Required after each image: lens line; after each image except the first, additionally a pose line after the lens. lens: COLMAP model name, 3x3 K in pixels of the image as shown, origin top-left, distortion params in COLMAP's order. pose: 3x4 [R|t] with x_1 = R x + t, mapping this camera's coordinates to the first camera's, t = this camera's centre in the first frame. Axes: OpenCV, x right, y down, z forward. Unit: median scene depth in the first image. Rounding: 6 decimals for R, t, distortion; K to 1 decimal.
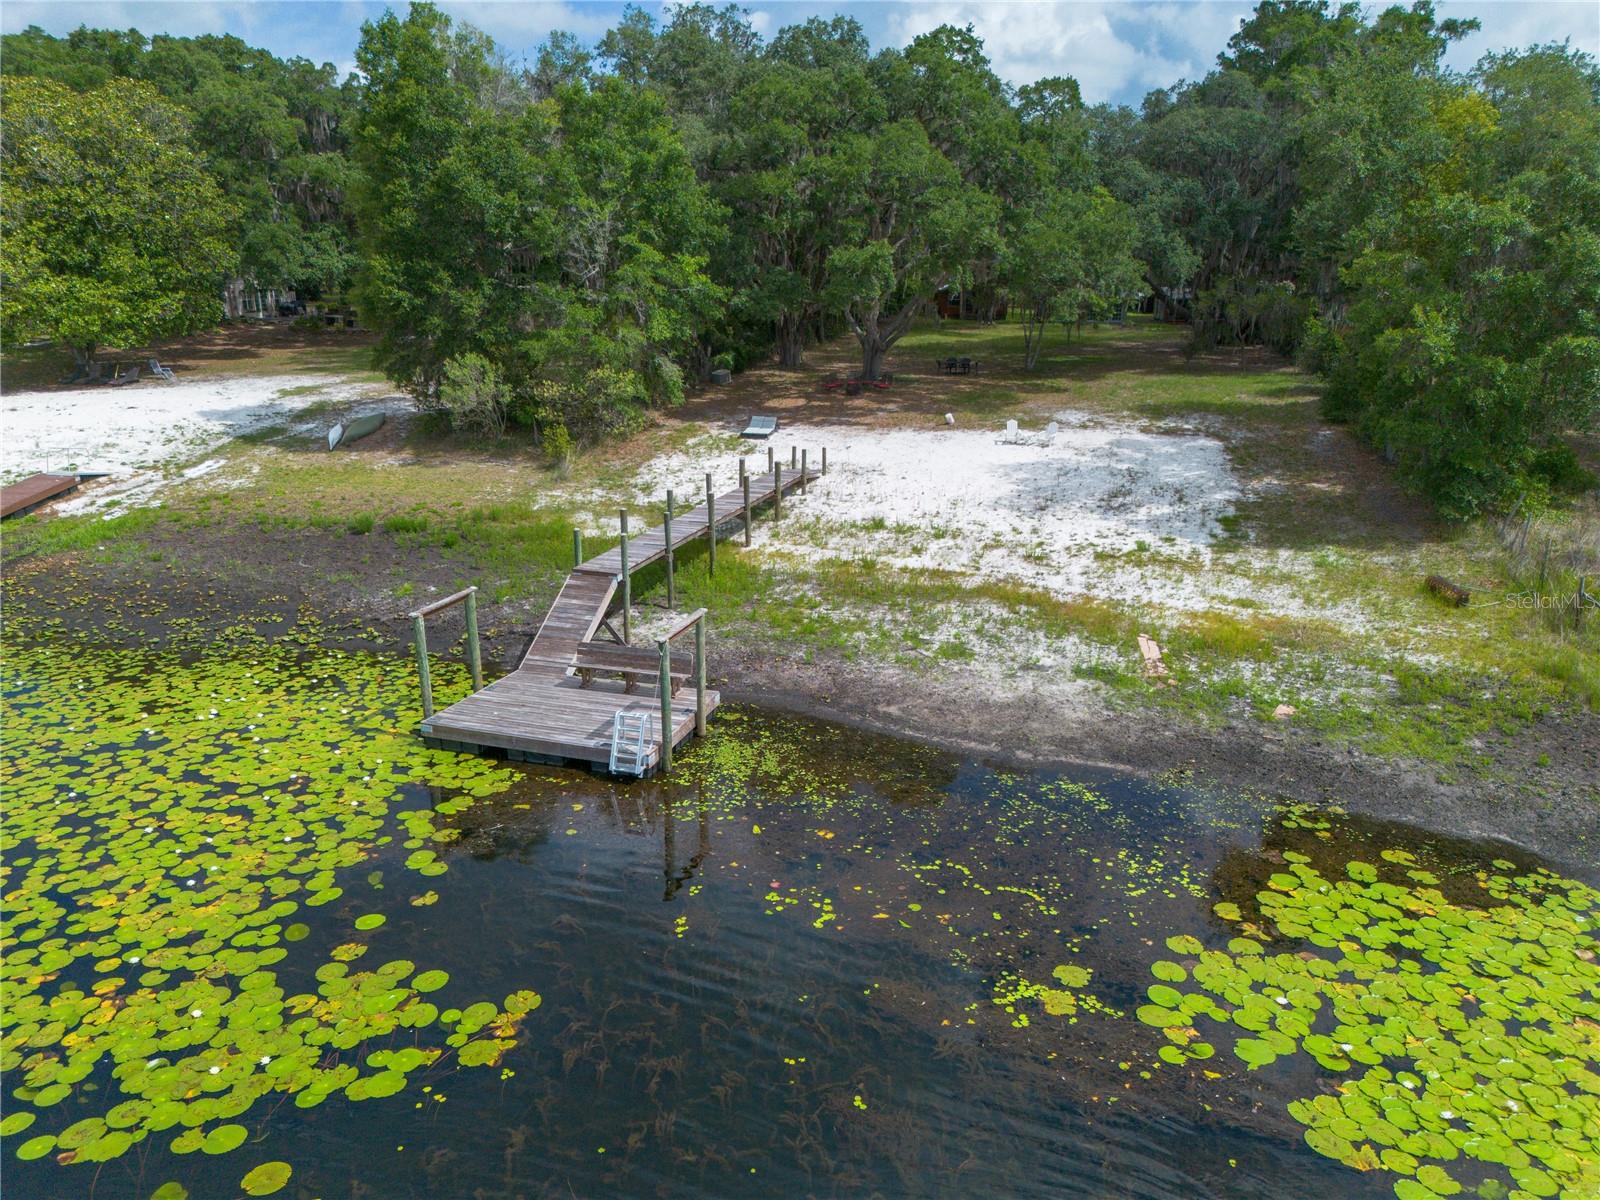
lens RADIAL K [[1130.6, 0, 799.7], [0, 1130.6, 594.0], [0, 0, 1]] dist [0.066917, -0.064715]
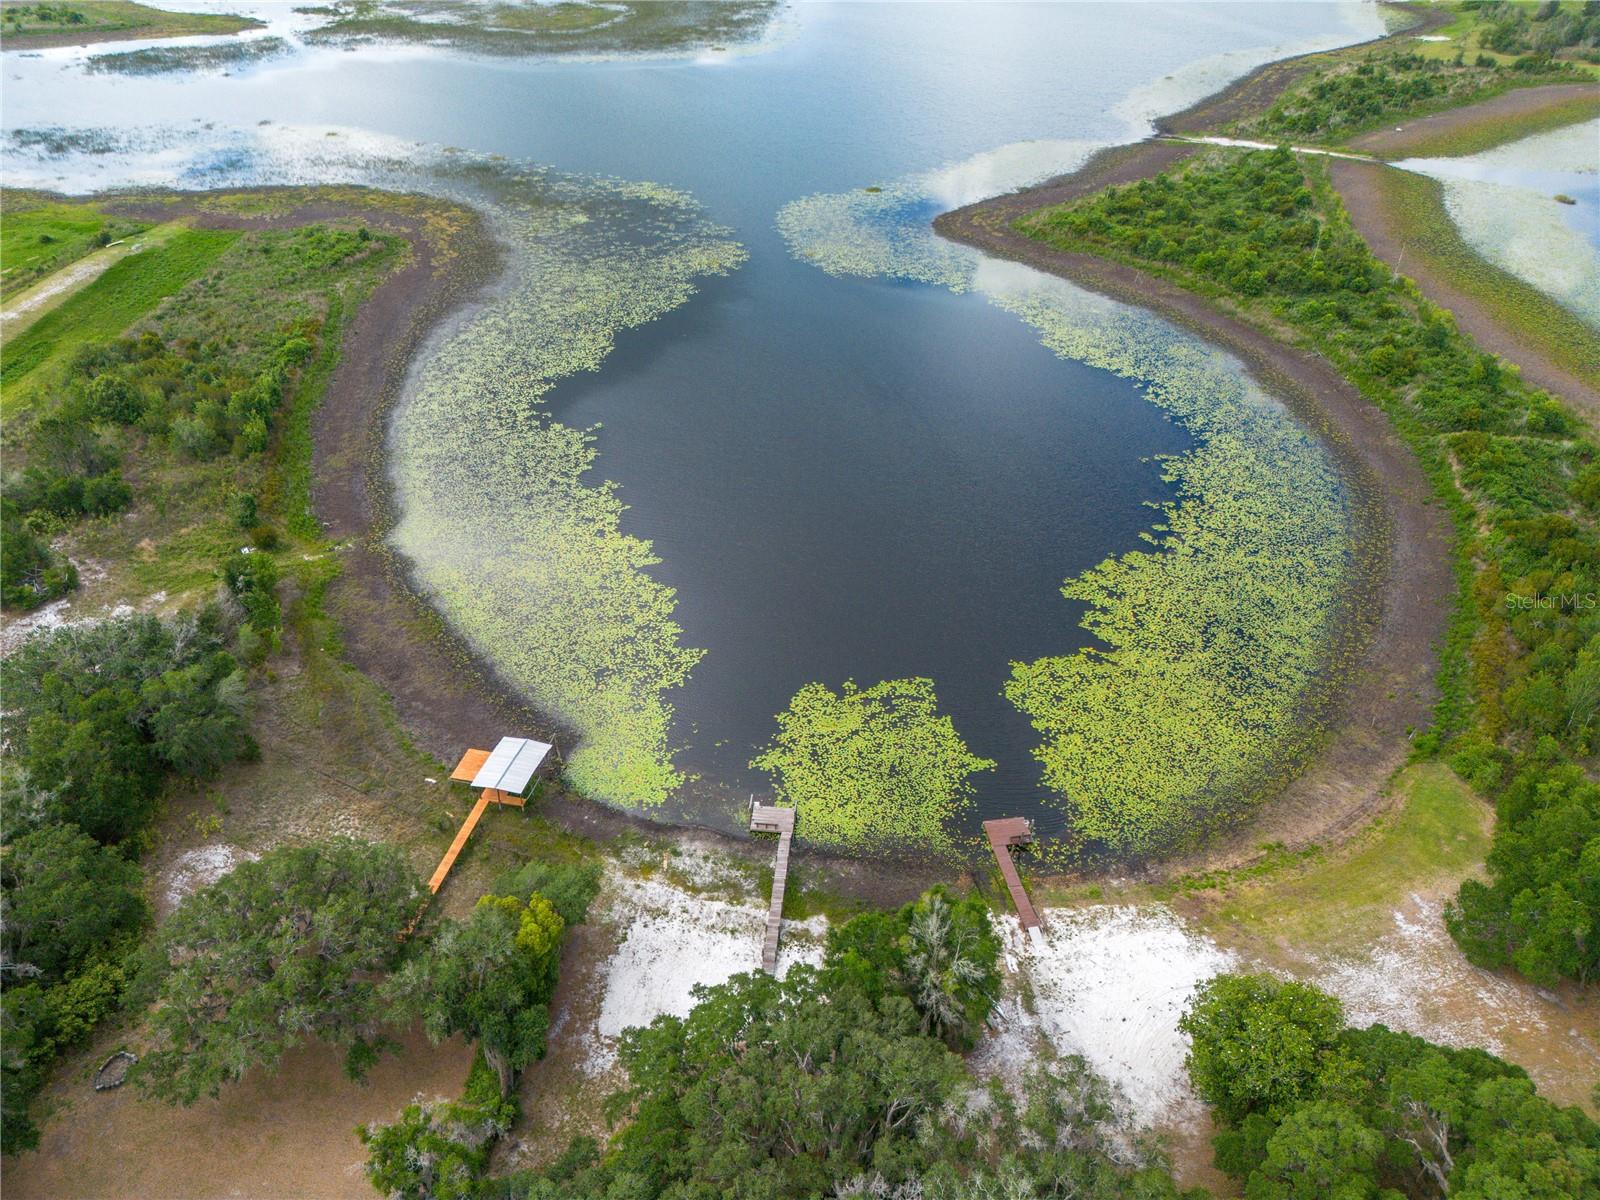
lens RADIAL K [[1130.6, 0, 799.7], [0, 1130.6, 594.0], [0, 0, 1]] dist [0.066917, -0.064715]
pose [[-0.977053, 0.119918, -0.176032, 0.497577], [-0.065370, 0.617743, 0.783658, -4.695854], [0.202717, 0.777183, -0.595728, 3.292664]]
